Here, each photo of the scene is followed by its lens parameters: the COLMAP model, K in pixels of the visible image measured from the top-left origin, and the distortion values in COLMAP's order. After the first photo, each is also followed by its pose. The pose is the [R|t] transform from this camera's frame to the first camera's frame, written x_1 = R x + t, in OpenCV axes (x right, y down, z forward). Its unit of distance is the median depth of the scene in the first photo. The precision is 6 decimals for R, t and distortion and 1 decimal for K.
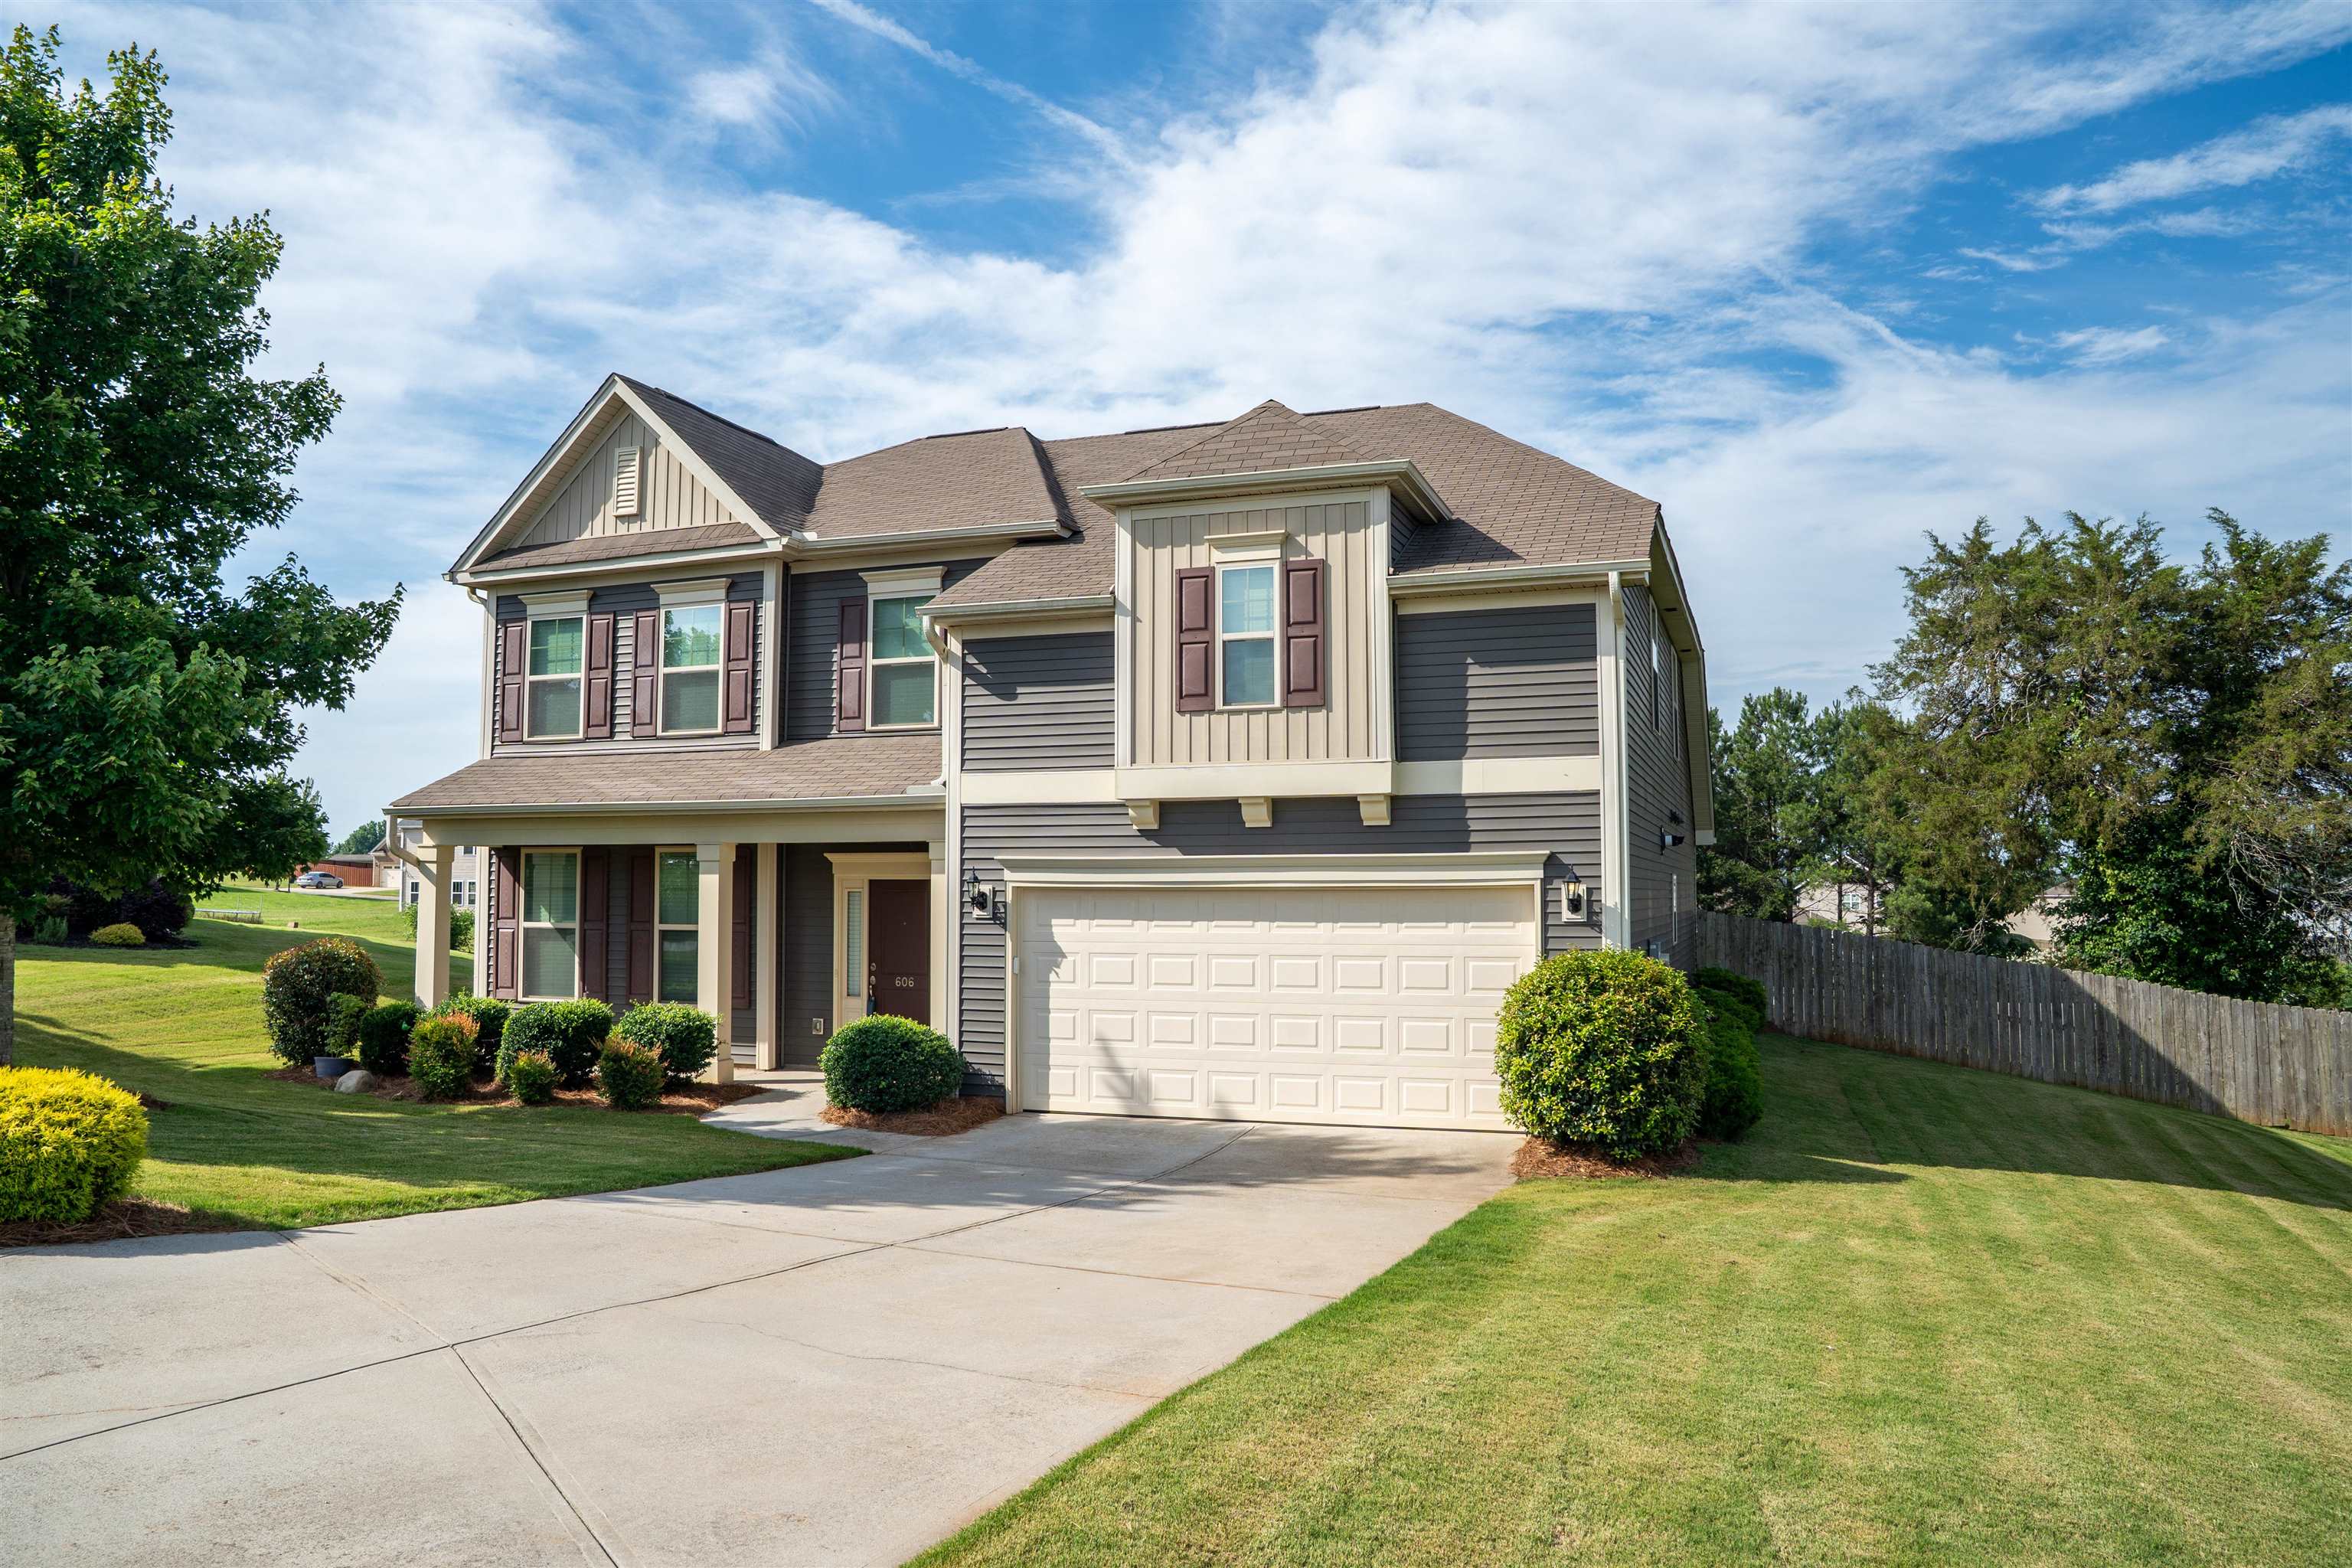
lens RADIAL K [[1666.1, 0, 1181.3], [0, 1666.1, 779.1], [0, 0, 1]] dist [-0.129638, 0.100262]
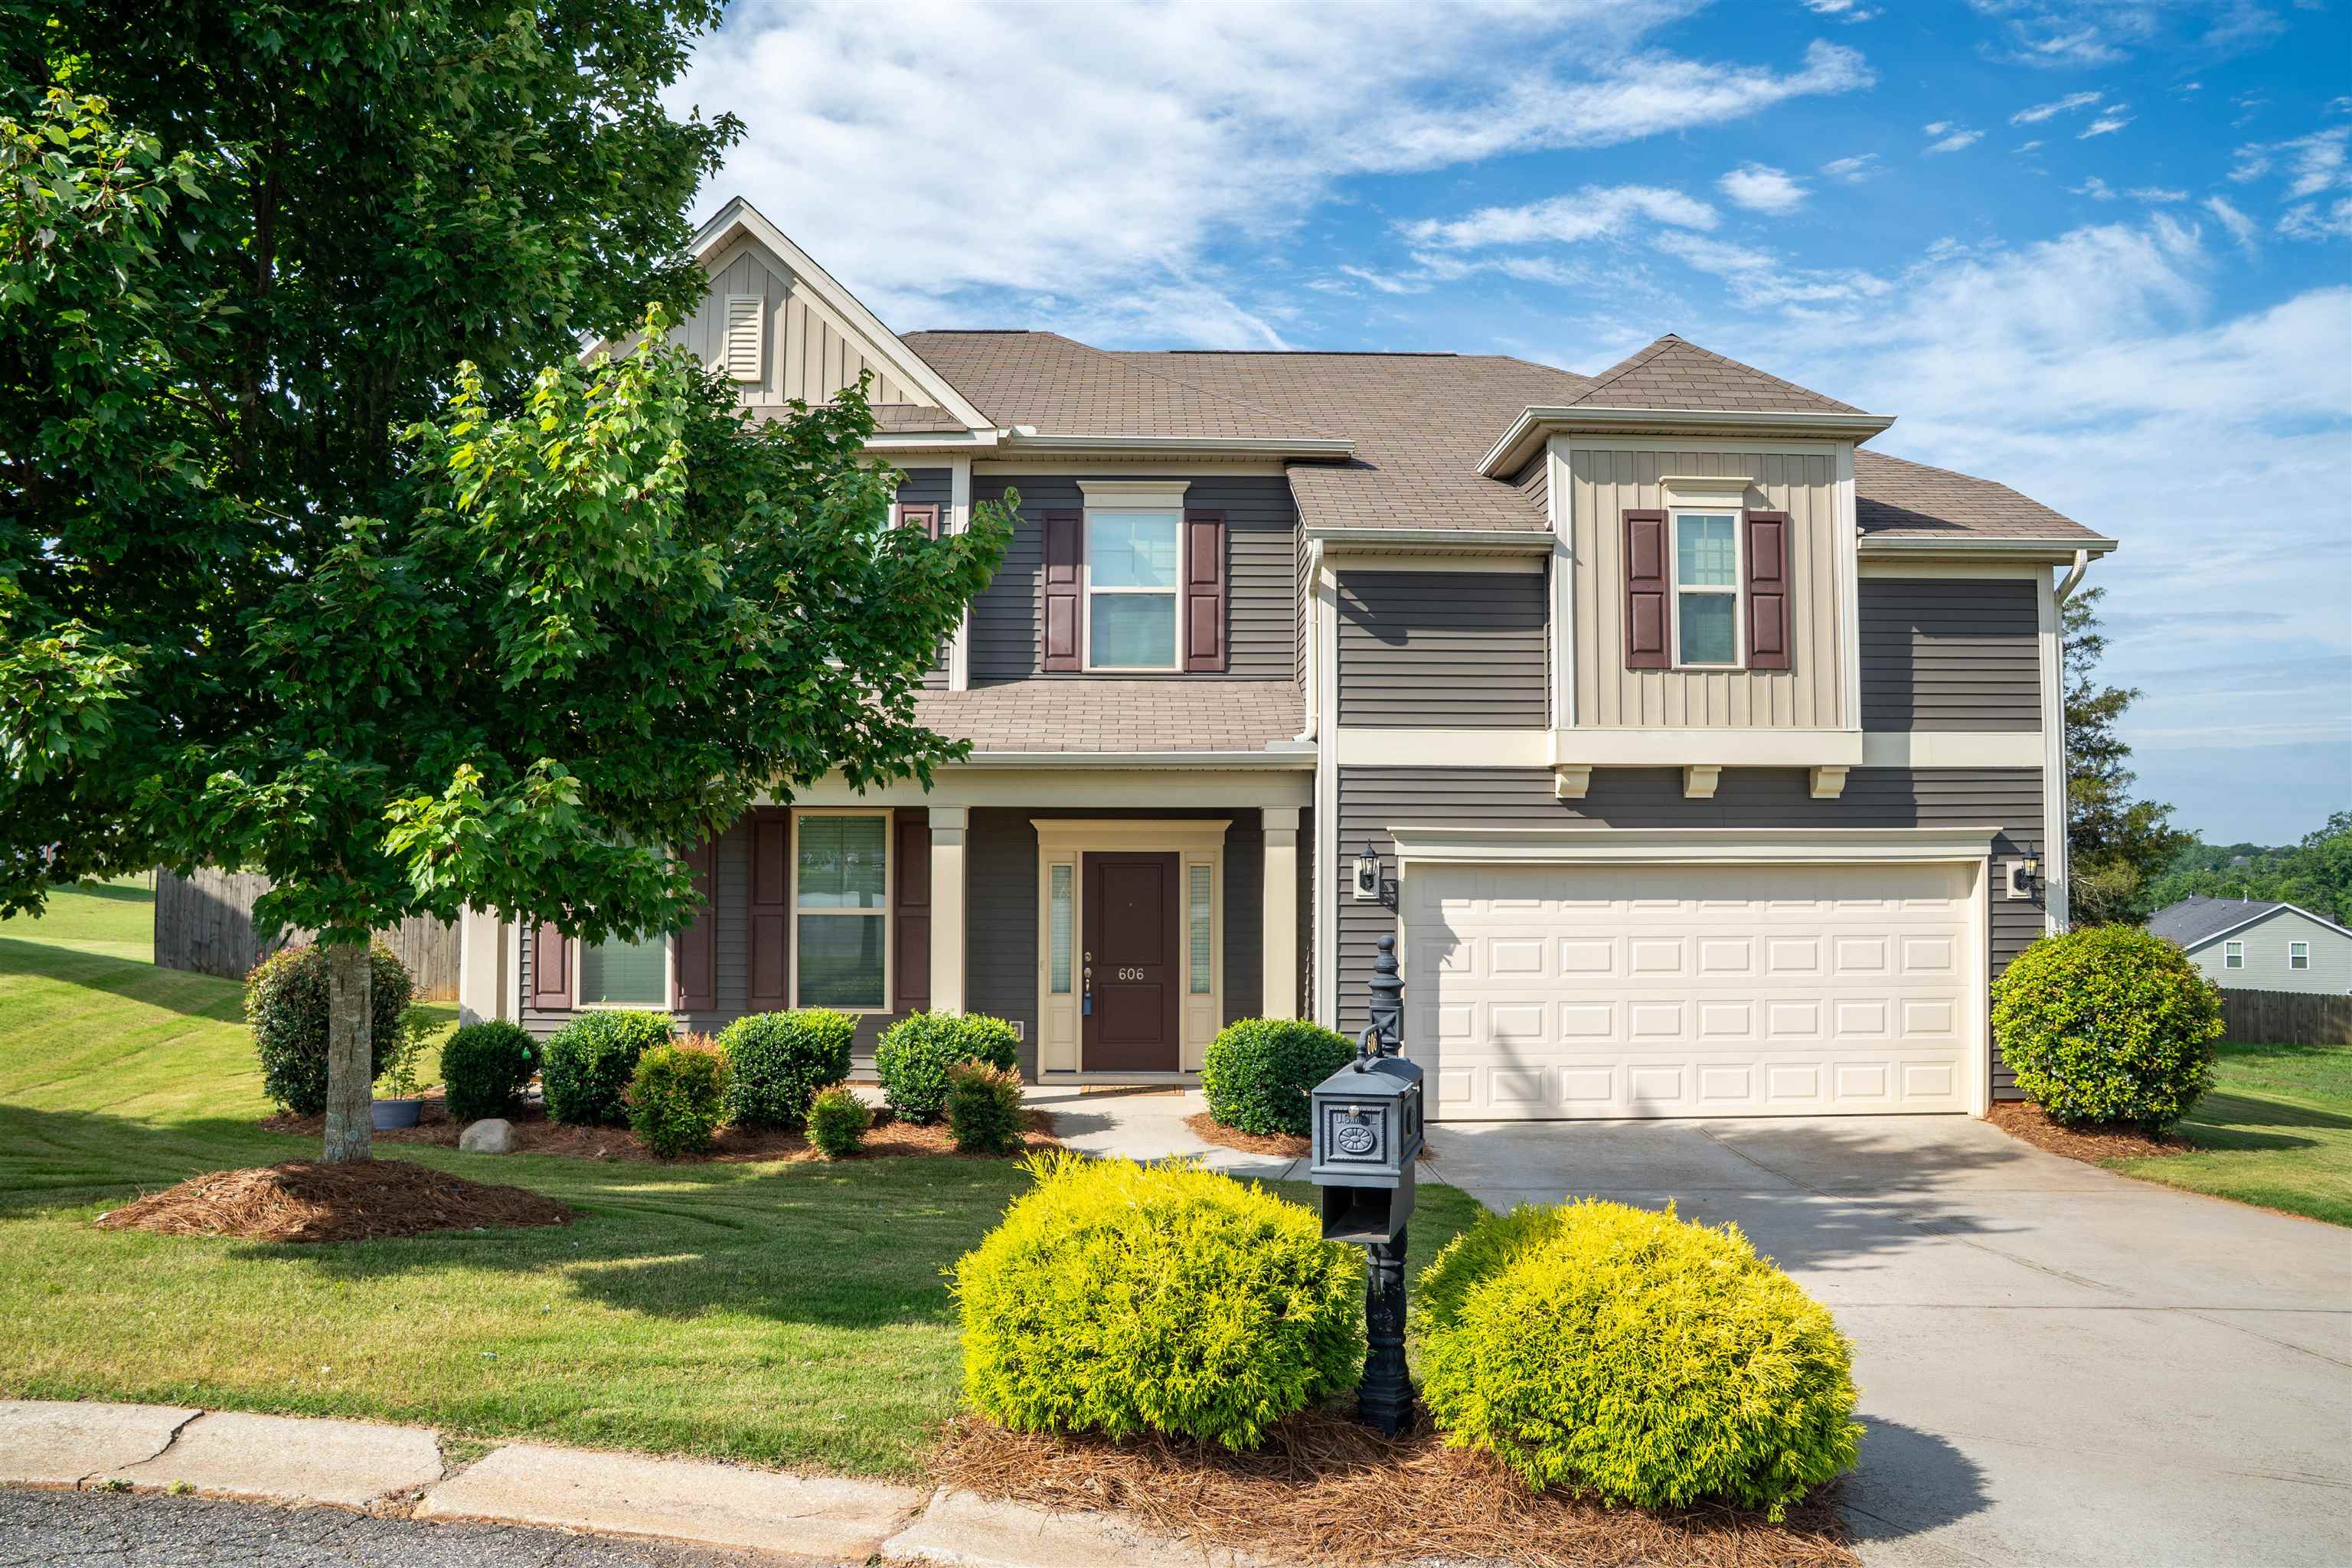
lens RADIAL K [[1666.1, 0, 1181.3], [0, 1666.1, 779.1], [0, 0, 1]] dist [-0.129638, 0.100262]
pose [[0.932542, 0.020012, 0.360505, -0.522171], [-0.027624, 0.999491, 0.015975, 0.011301], [-0.360002, -0.024856, 0.932620, 0.243254]]
